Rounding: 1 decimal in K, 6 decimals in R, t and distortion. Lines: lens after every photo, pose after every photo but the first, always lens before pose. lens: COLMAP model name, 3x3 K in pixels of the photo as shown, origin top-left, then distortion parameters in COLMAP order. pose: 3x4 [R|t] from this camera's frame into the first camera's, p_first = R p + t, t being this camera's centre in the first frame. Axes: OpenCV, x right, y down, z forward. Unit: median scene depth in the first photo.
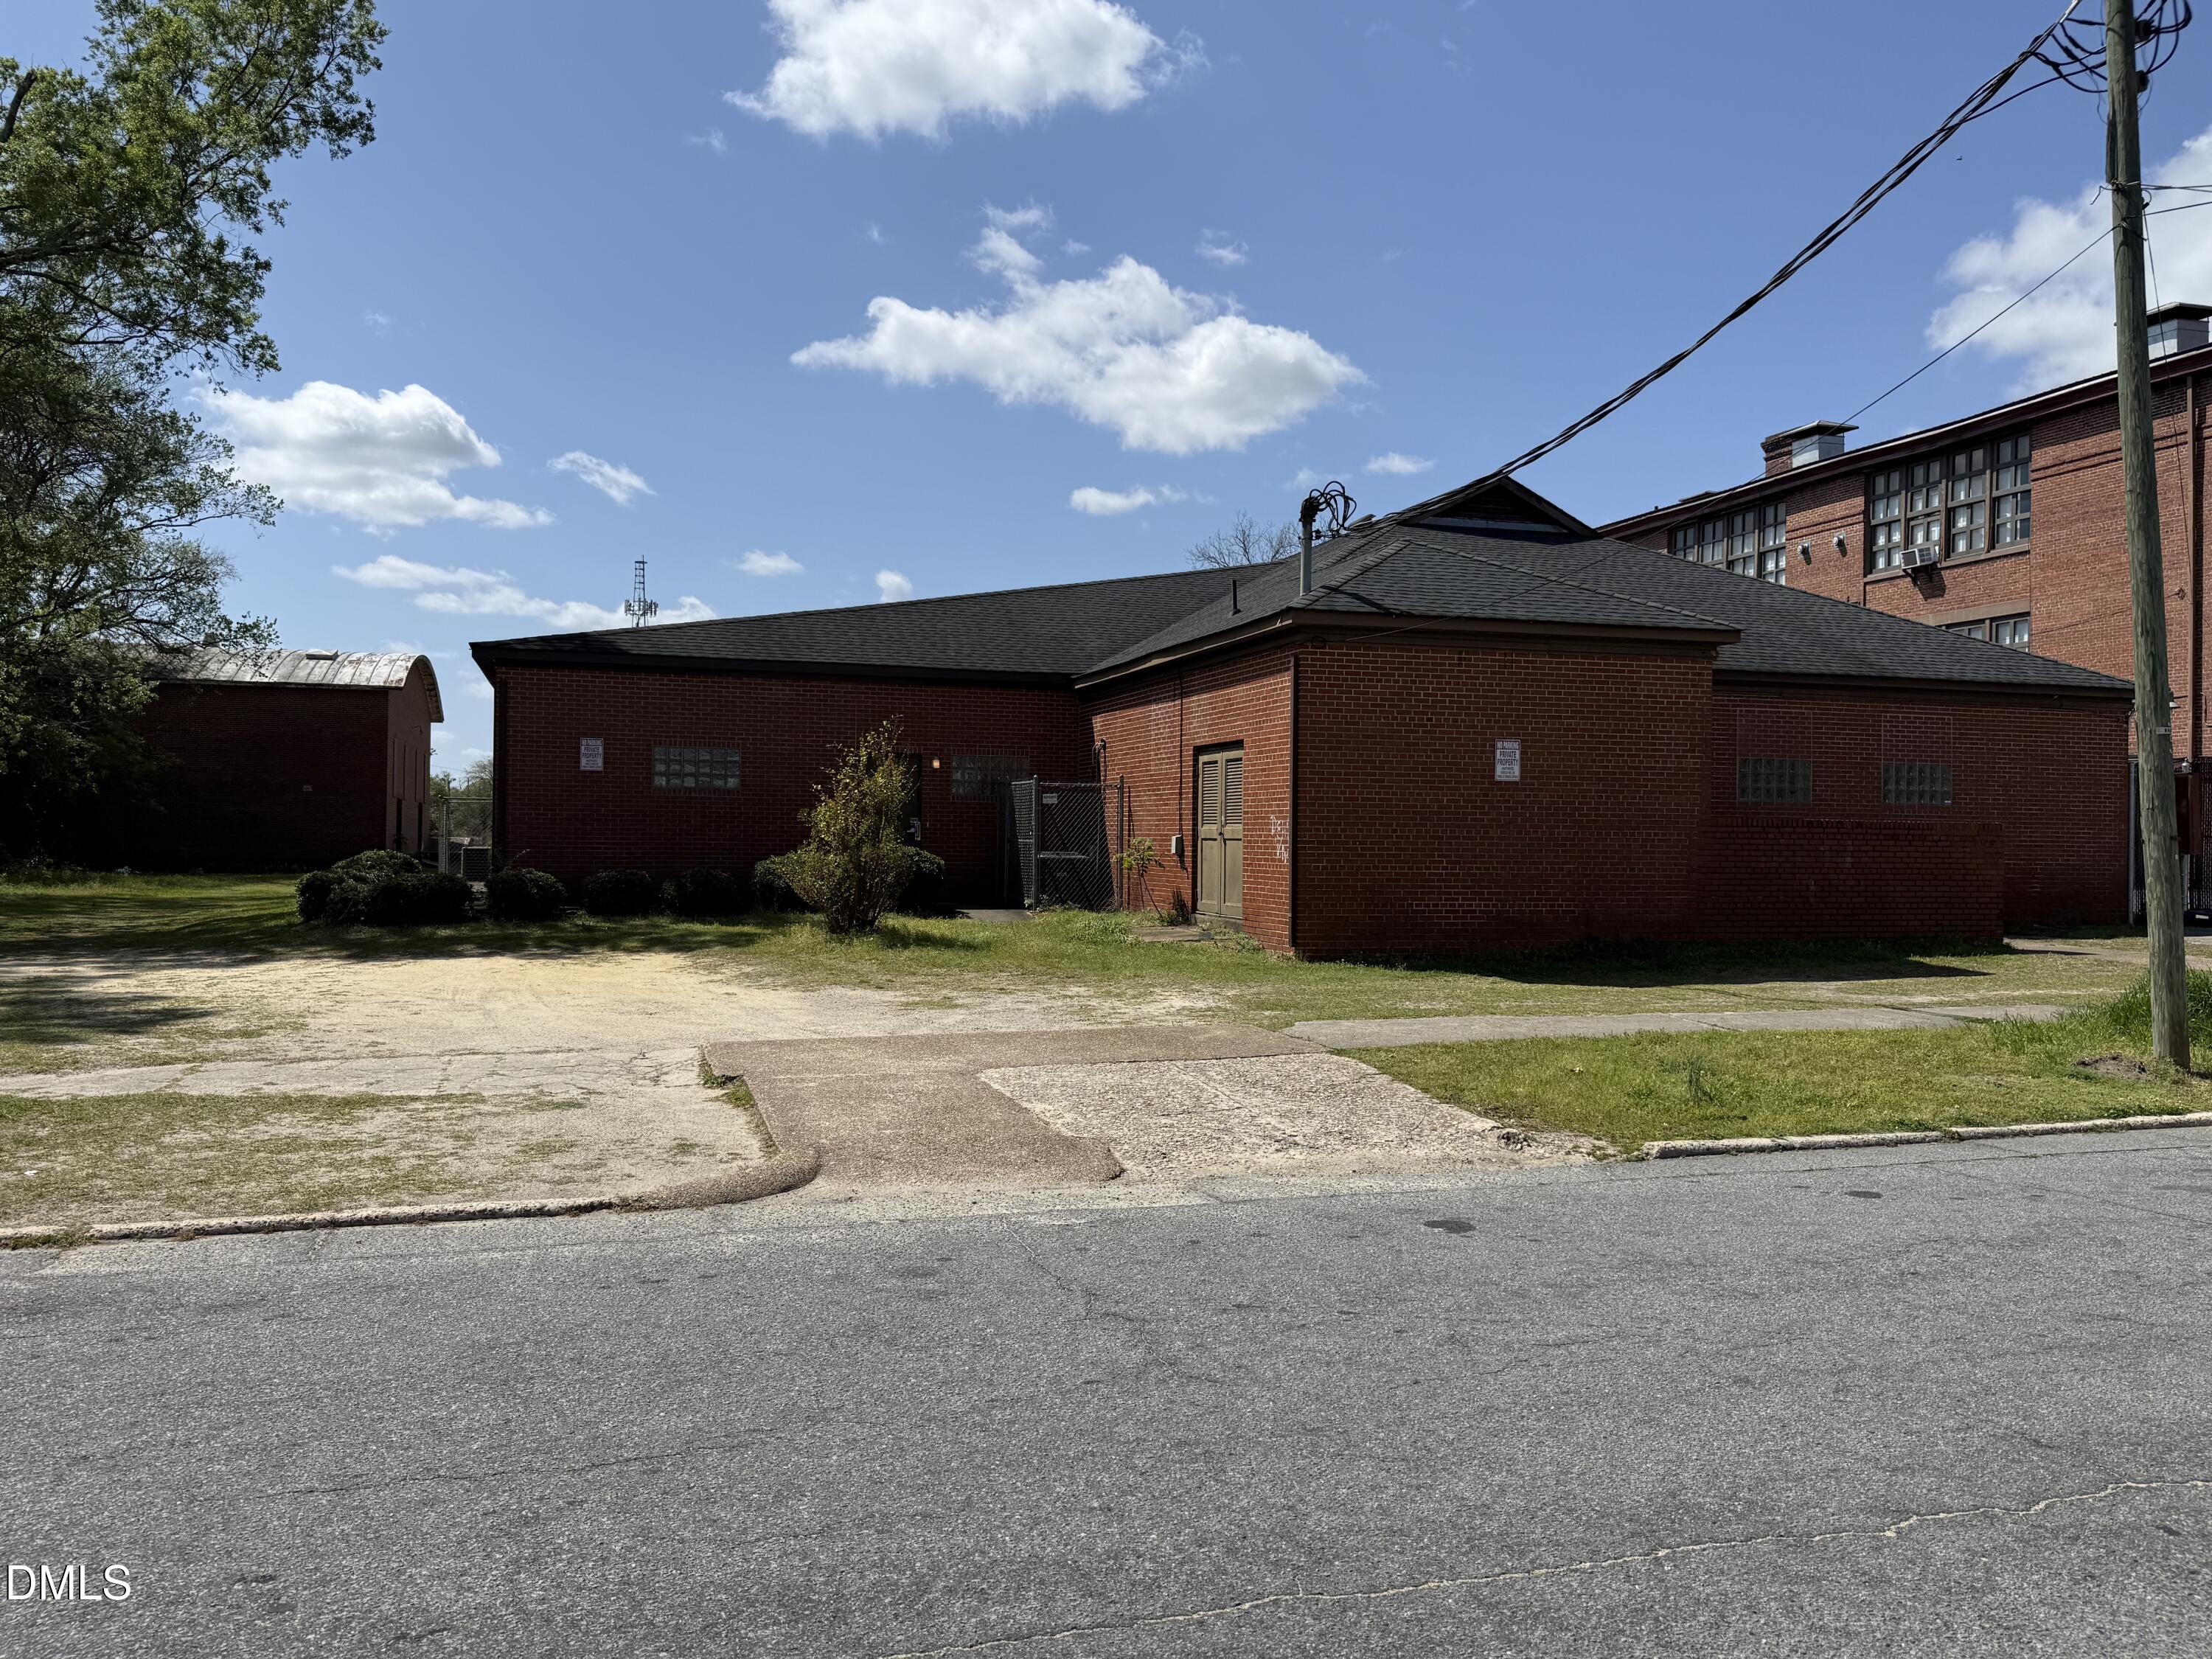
lens RADIAL K [[1691.0, 0, 1115.6], [0, 1691.0, 832.0], [0, 0, 1]] dist [0.071216, -0.046579]
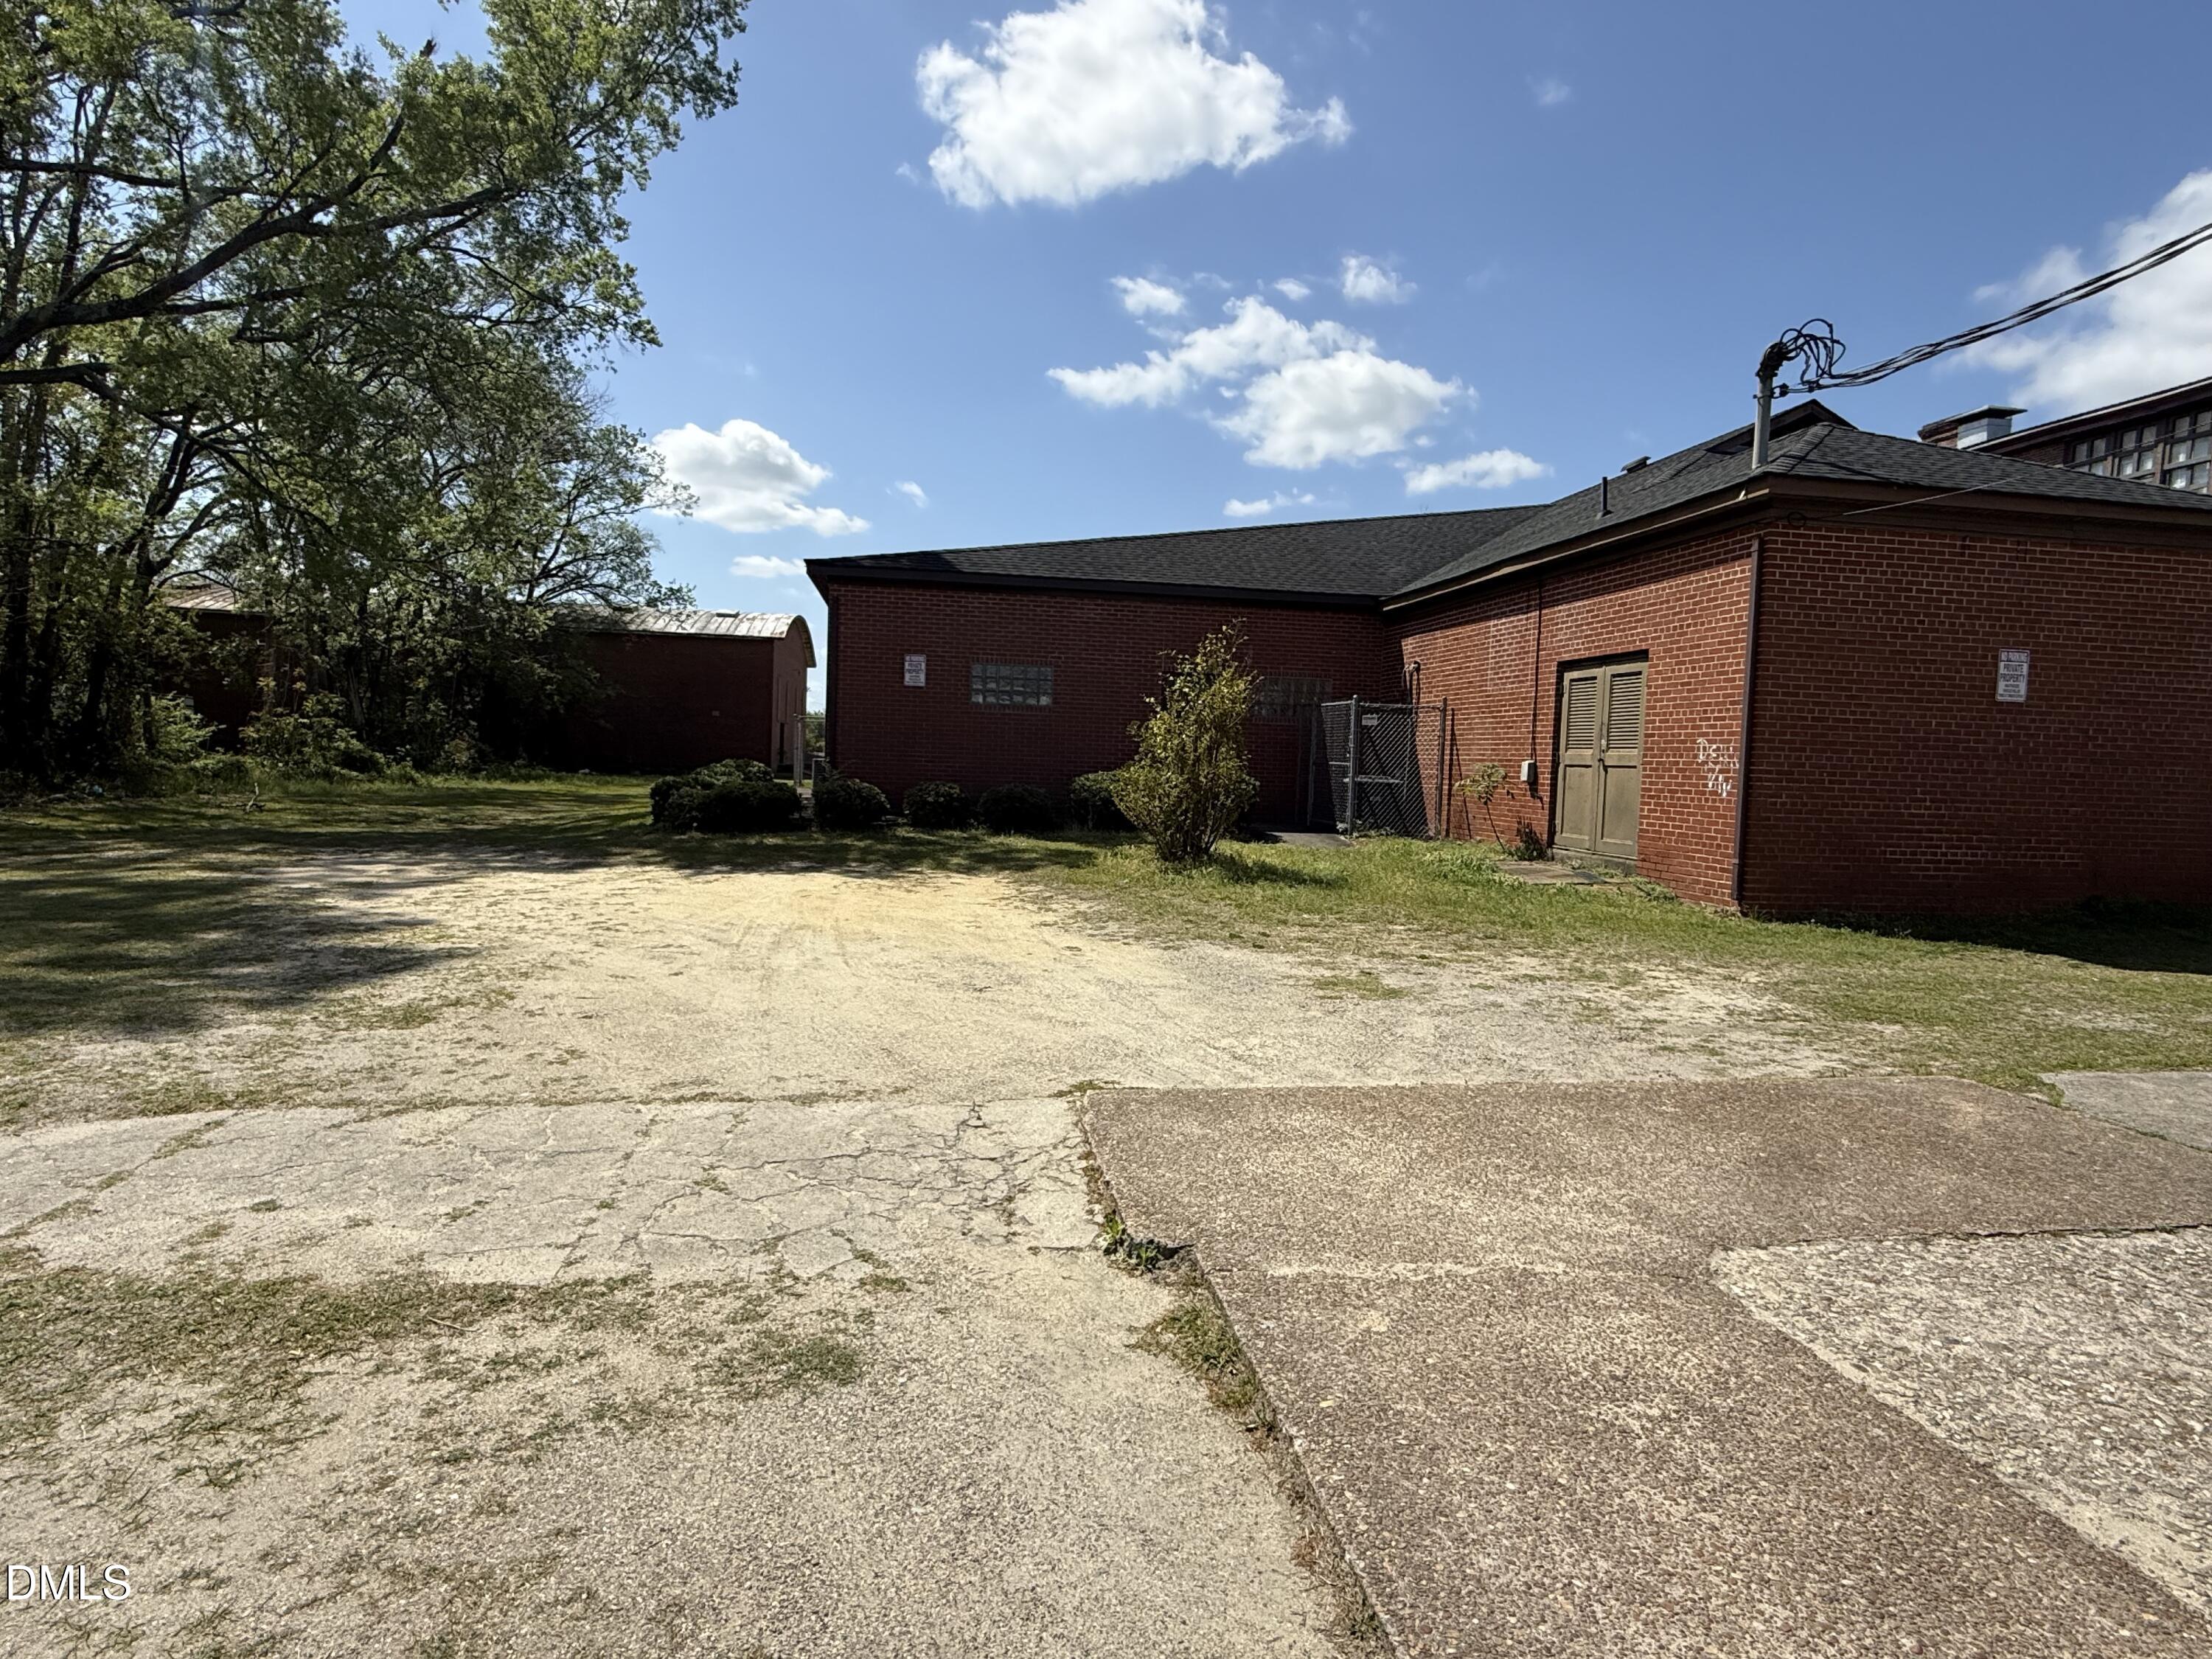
lens RADIAL K [[1193.4, 0, 1102.9], [0, 1193.4, 826.9], [0, 0, 1]] dist [-0.003648, 0.002391]
pose [[0.989028, 0.030425, -0.144561, -0.083444], [-0.022191, 0.998056, 0.058239, 0.004384], [0.146052, -0.054392, 0.987781, 0.283609]]
